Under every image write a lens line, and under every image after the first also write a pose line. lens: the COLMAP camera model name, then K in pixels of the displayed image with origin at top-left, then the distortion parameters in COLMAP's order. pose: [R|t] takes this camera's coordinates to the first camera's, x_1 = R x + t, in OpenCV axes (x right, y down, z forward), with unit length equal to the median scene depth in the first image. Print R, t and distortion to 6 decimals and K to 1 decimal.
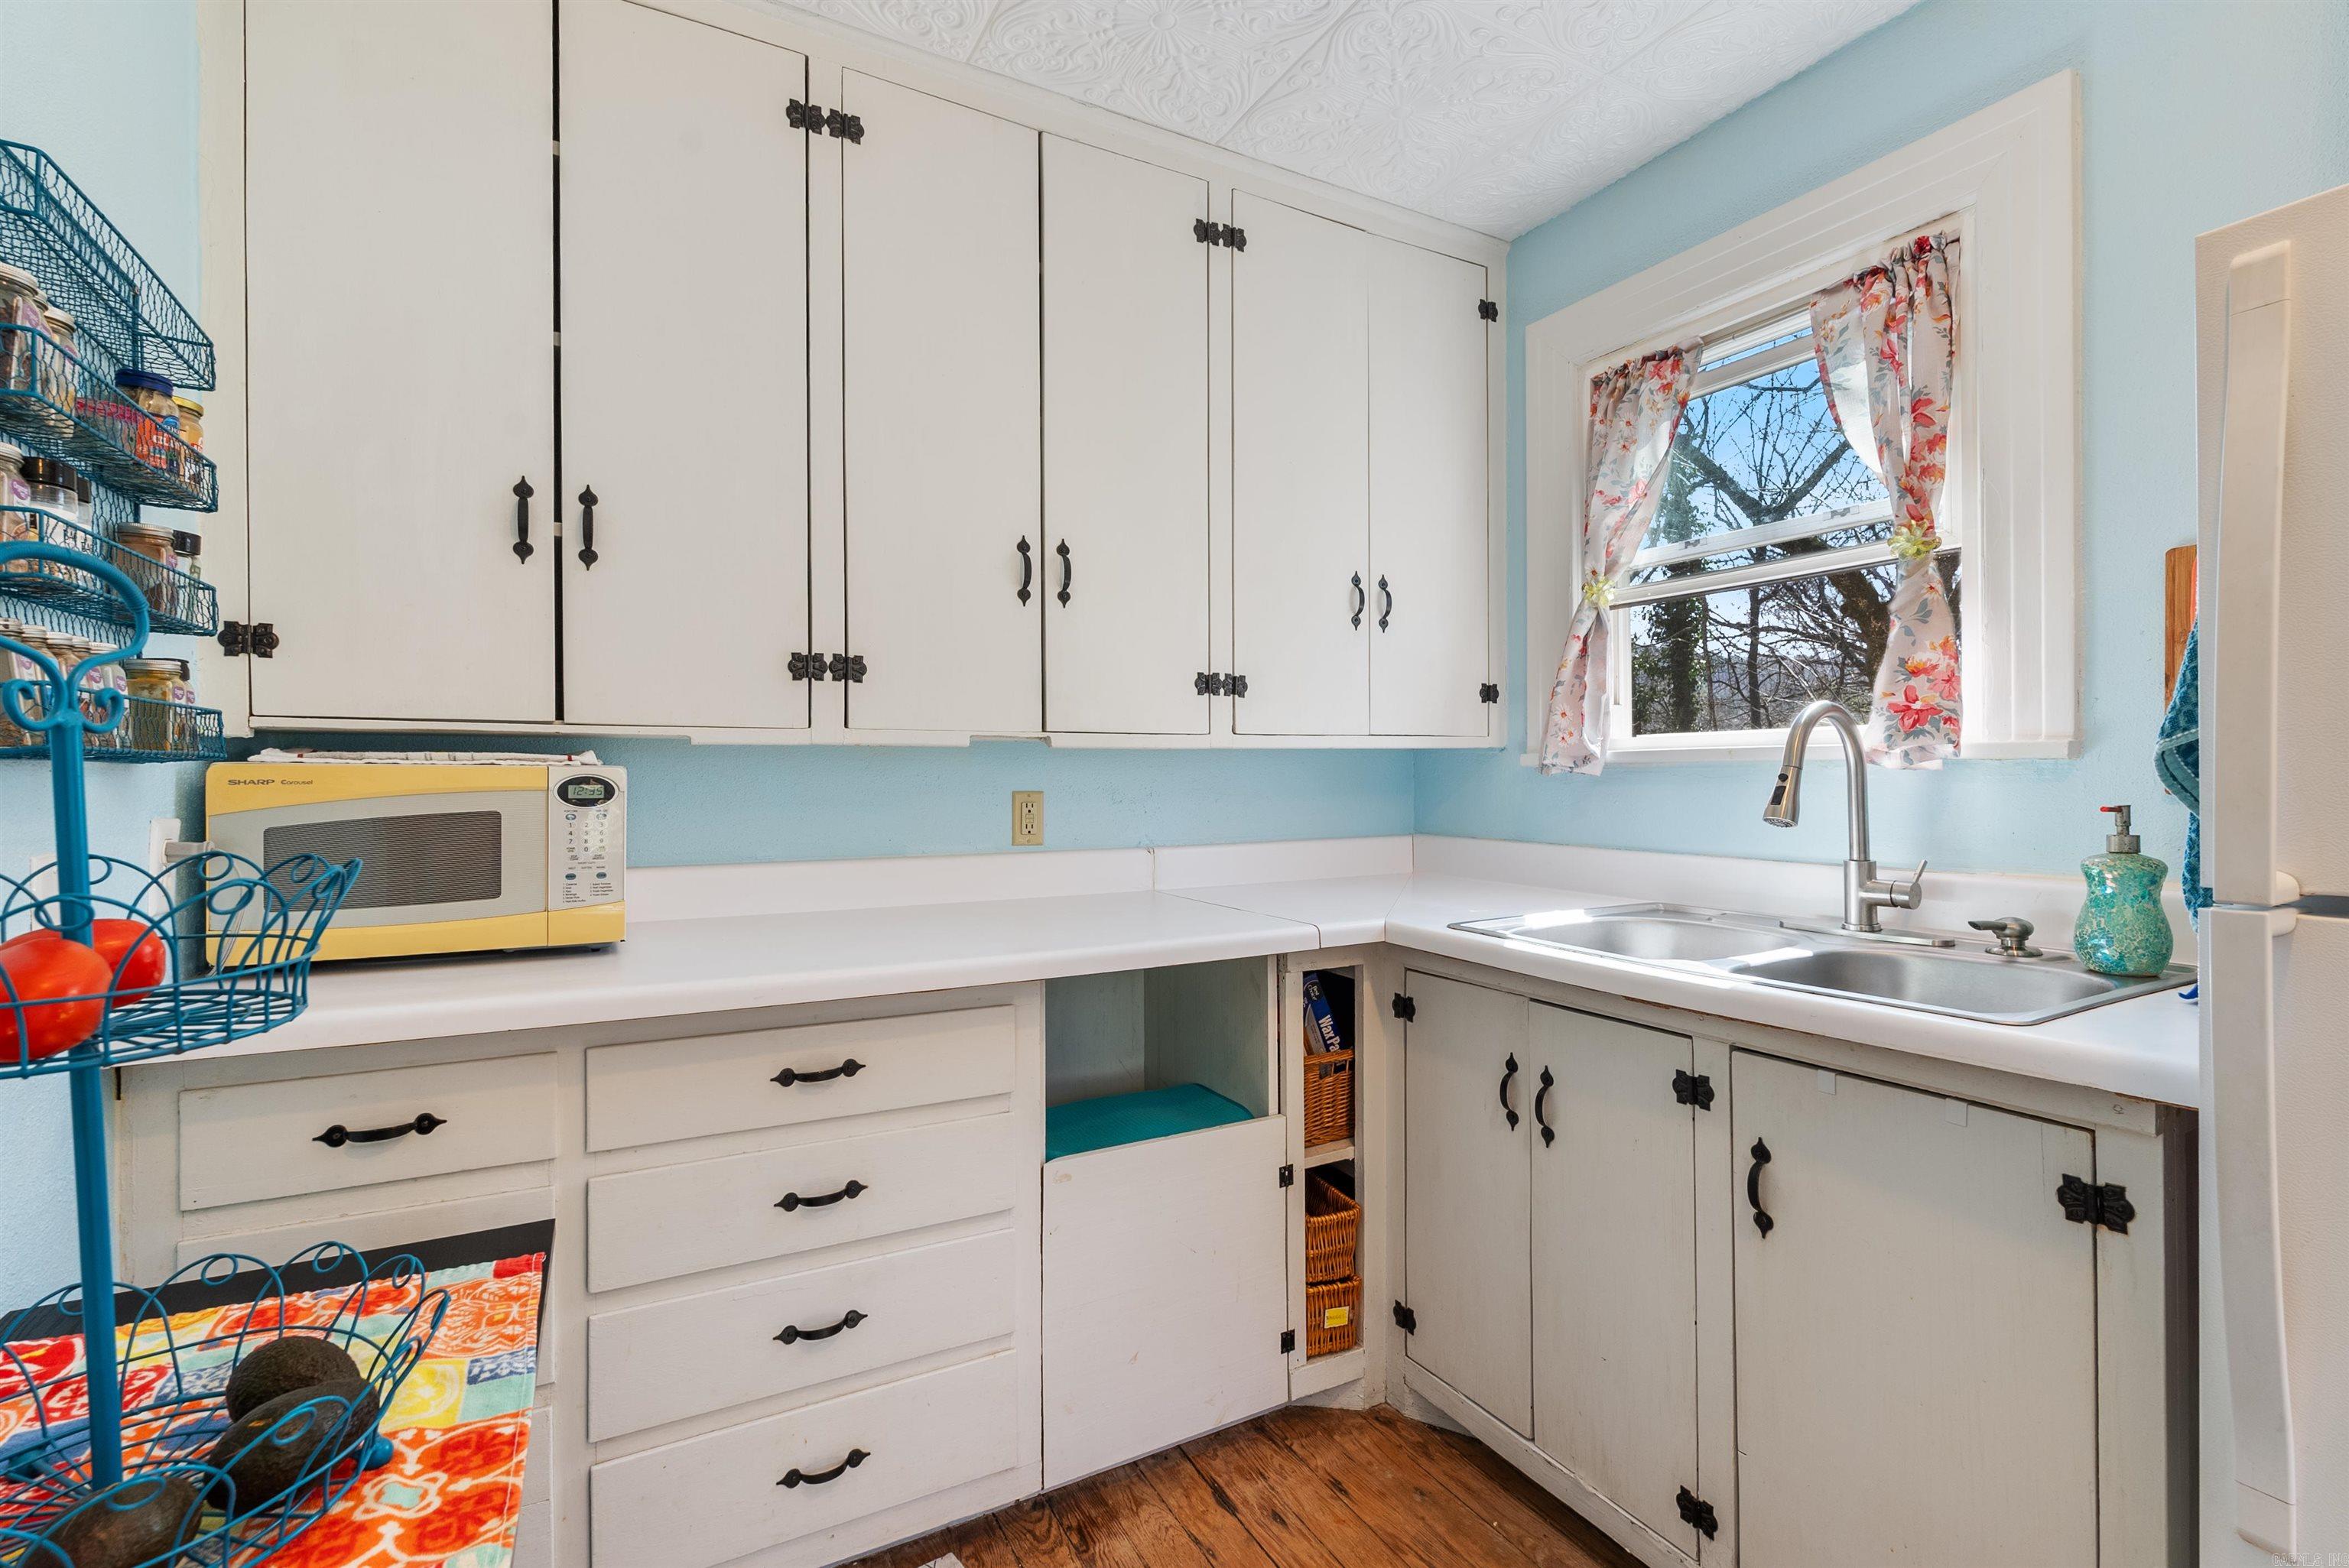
lens RADIAL K [[1038.9, 0, 1179.7], [0, 1038.9, 783.7], [0, 0, 1]] dist [-0.006785, 0.000845]
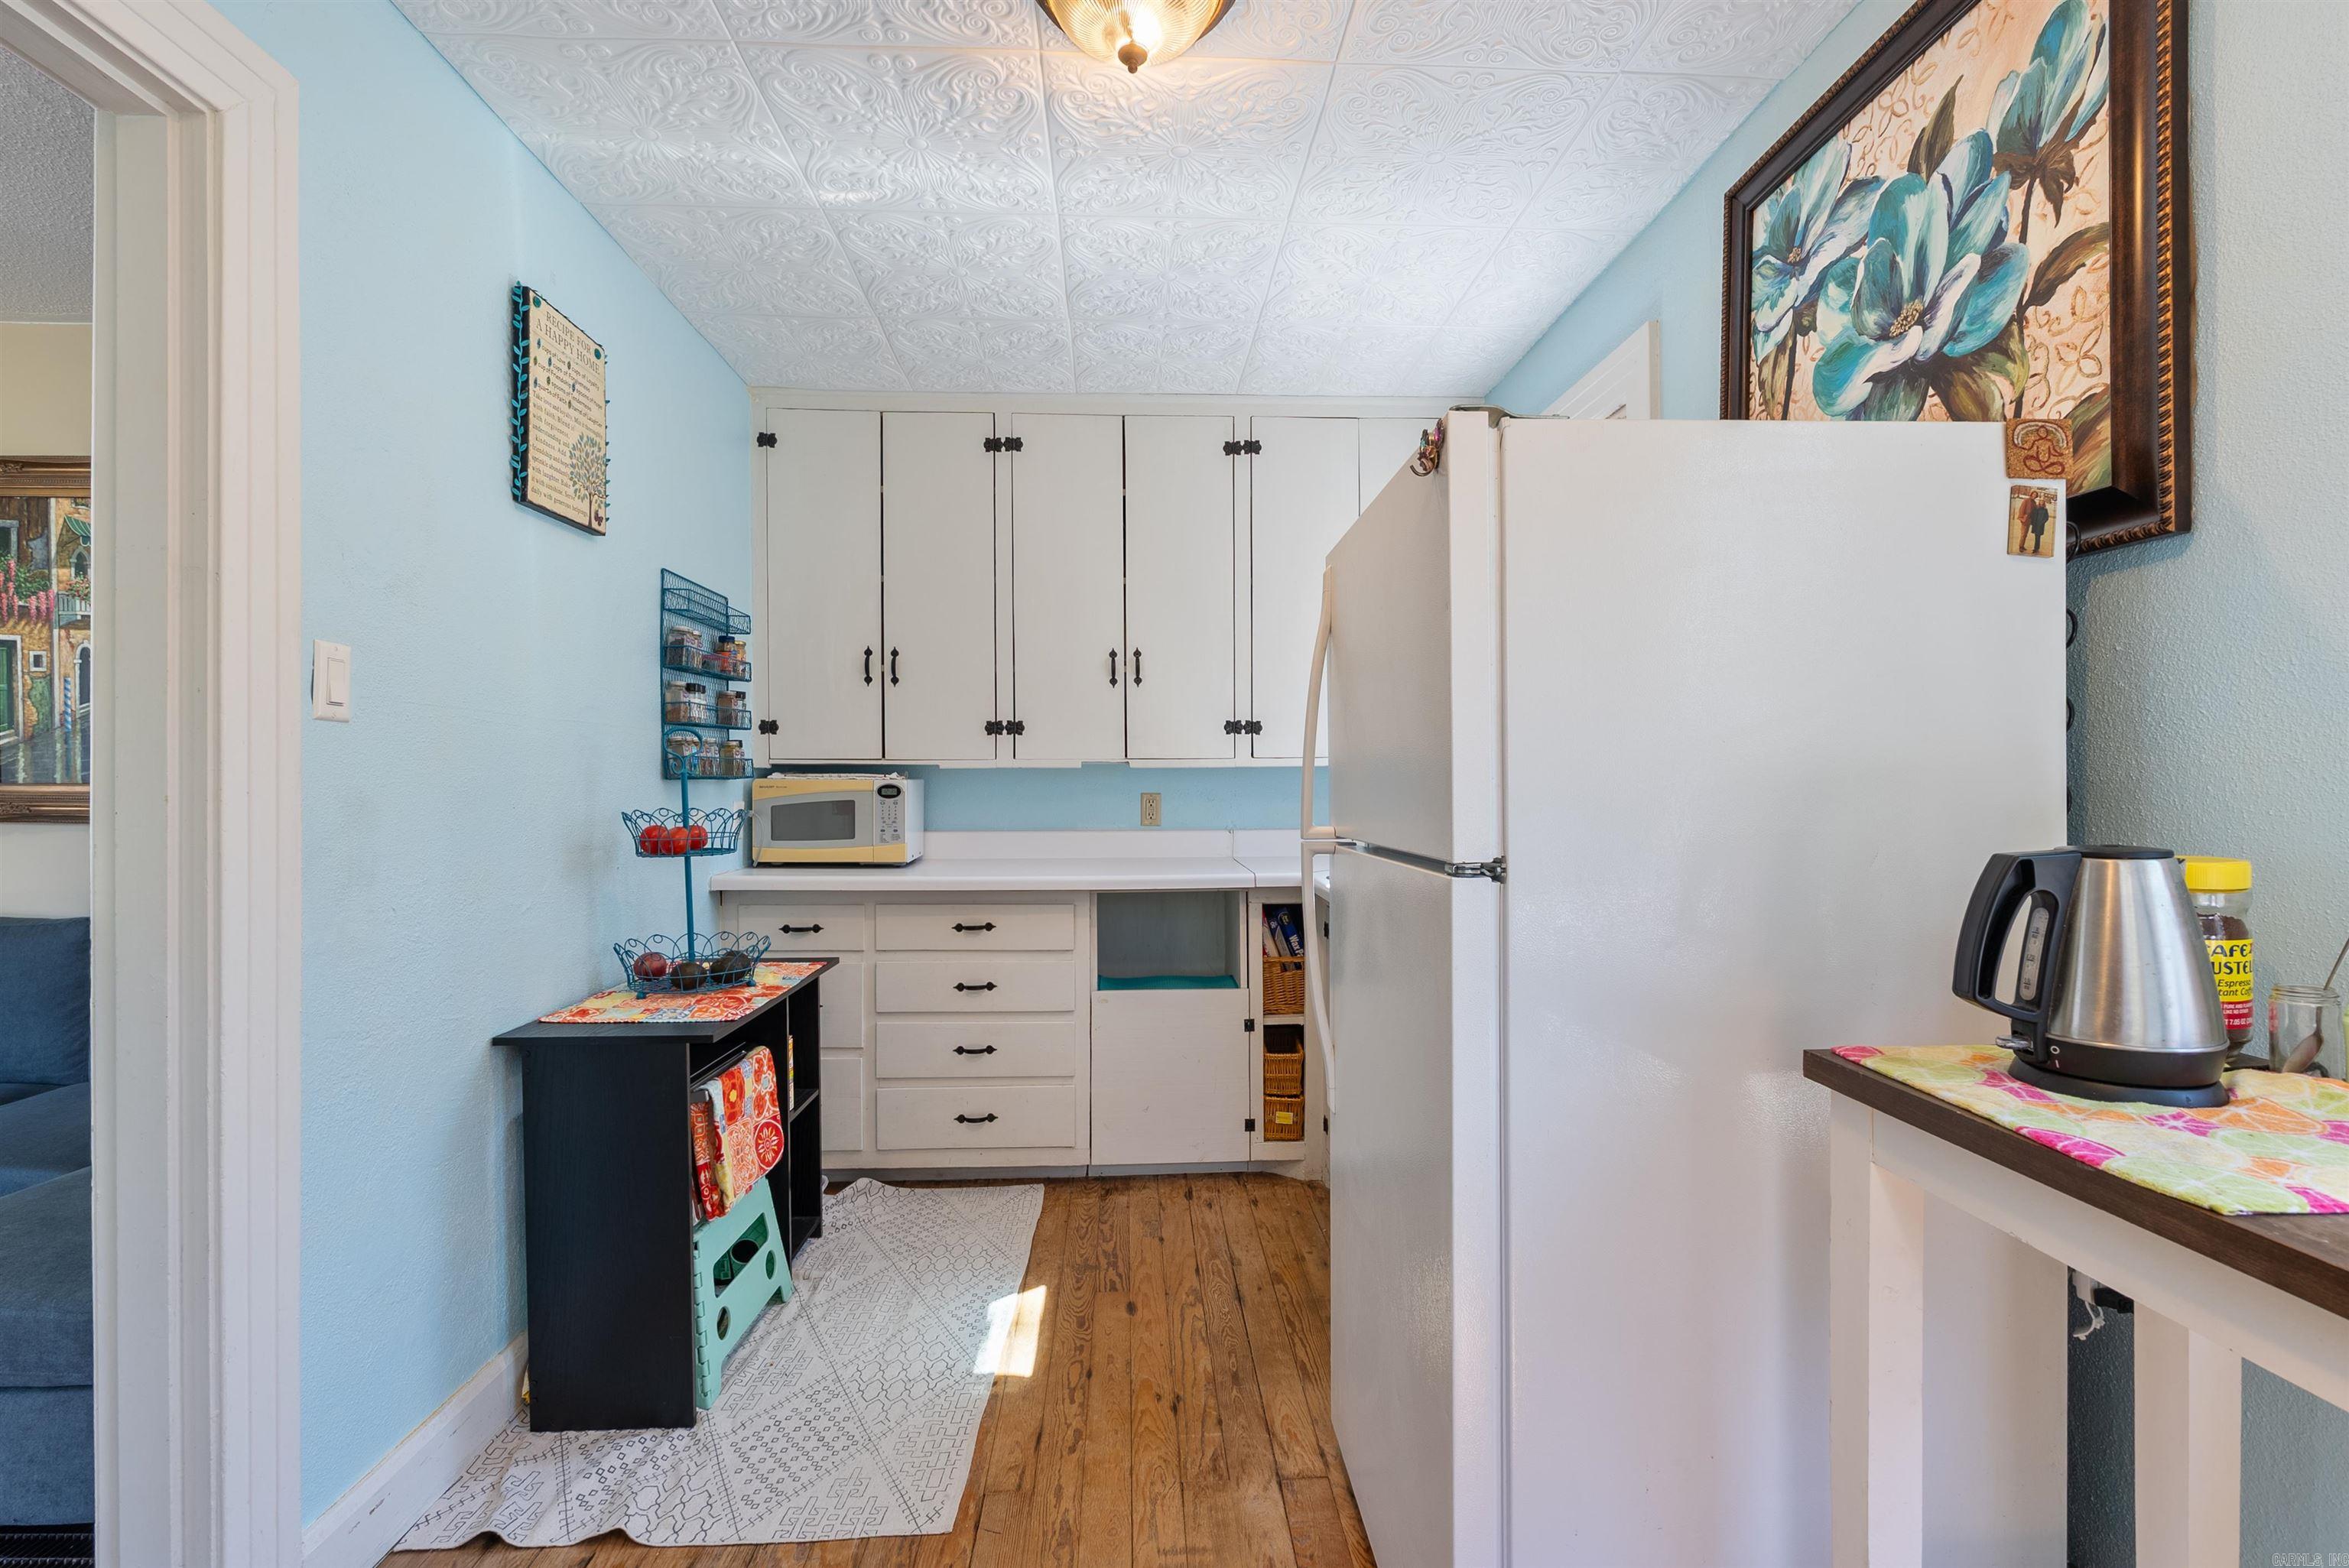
lens RADIAL K [[1038.9, 0, 1182.7], [0, 1038.9, 791.1], [0, 0, 1]] dist [-0.006785, 0.000845]
pose [[0.901159, 0.003982, -0.433471, 0.773784], [-0.003299, 0.999992, 0.002329, -0.000050], [0.433477, -0.000669, 0.901165, -0.577860]]
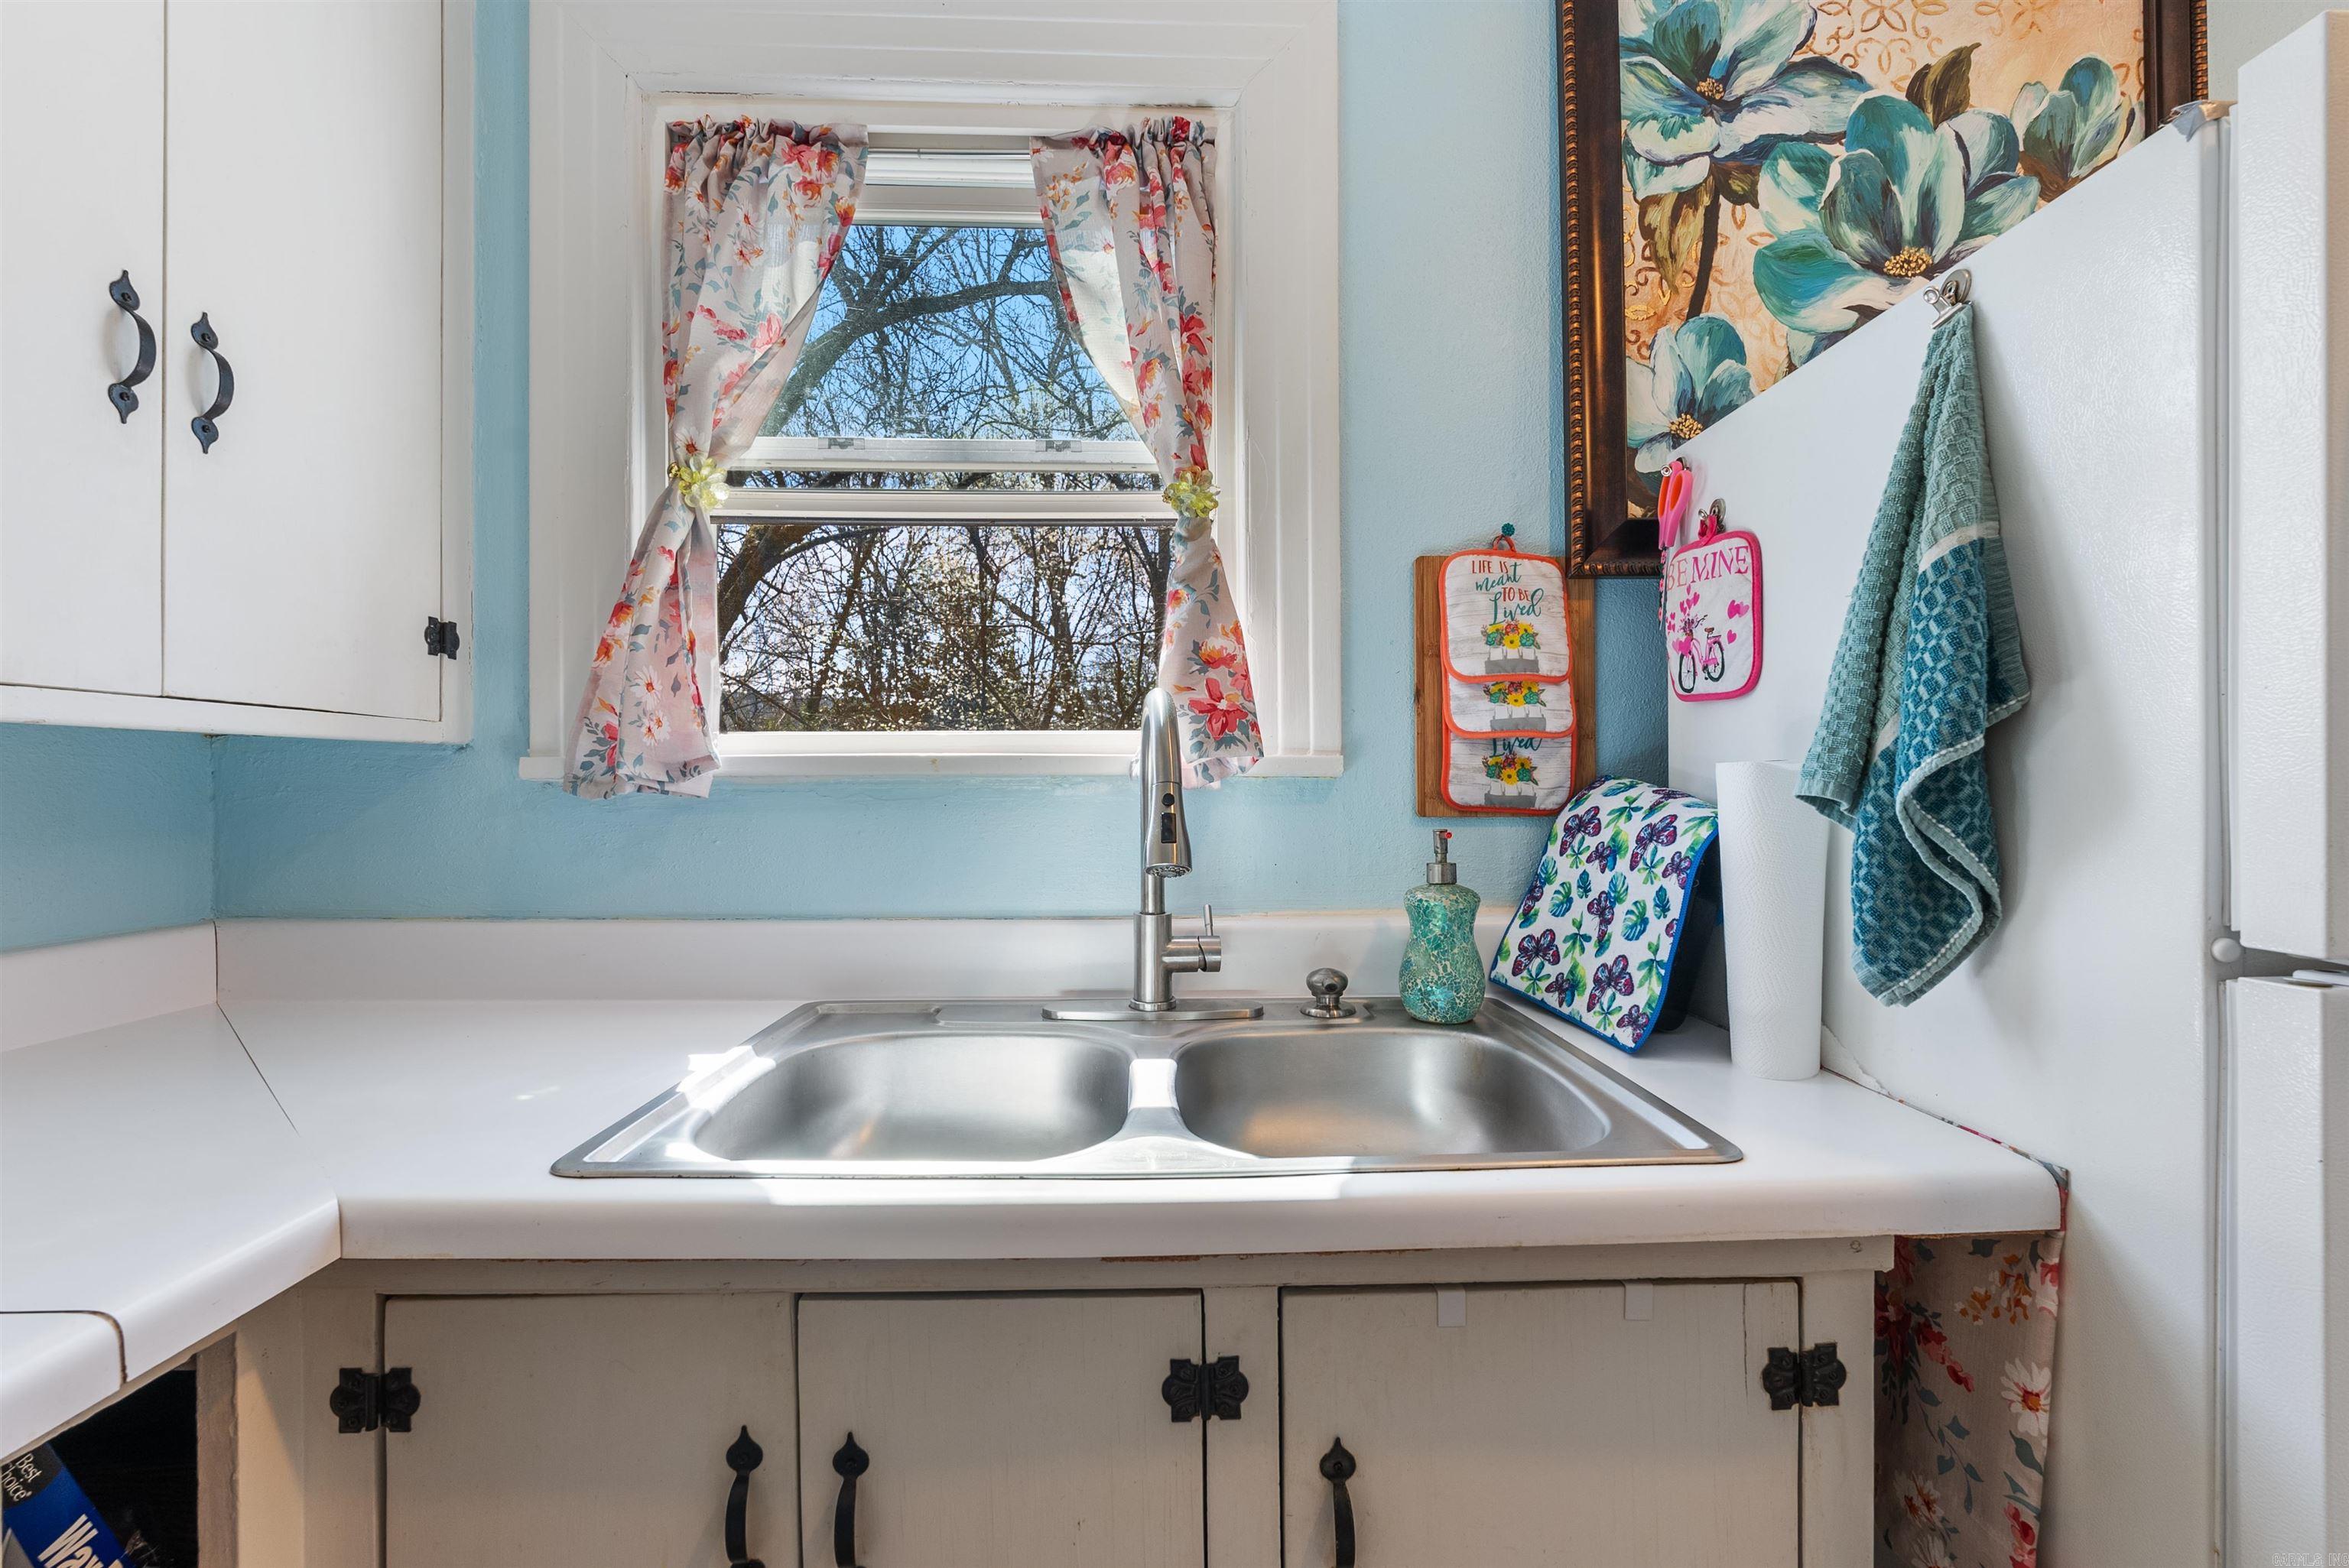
lens RADIAL K [[1038.9, 0, 1175.7], [0, 1038.9, 788.5], [0, 0, 1]] dist [-0.006785, 0.000845]
pose [[0.459148, 0.005804, 0.888341, 0.011994], [0.007861, 0.999913, -0.010596, -0.005474], [-0.888325, 0.011848, 0.459063, 0.615731]]
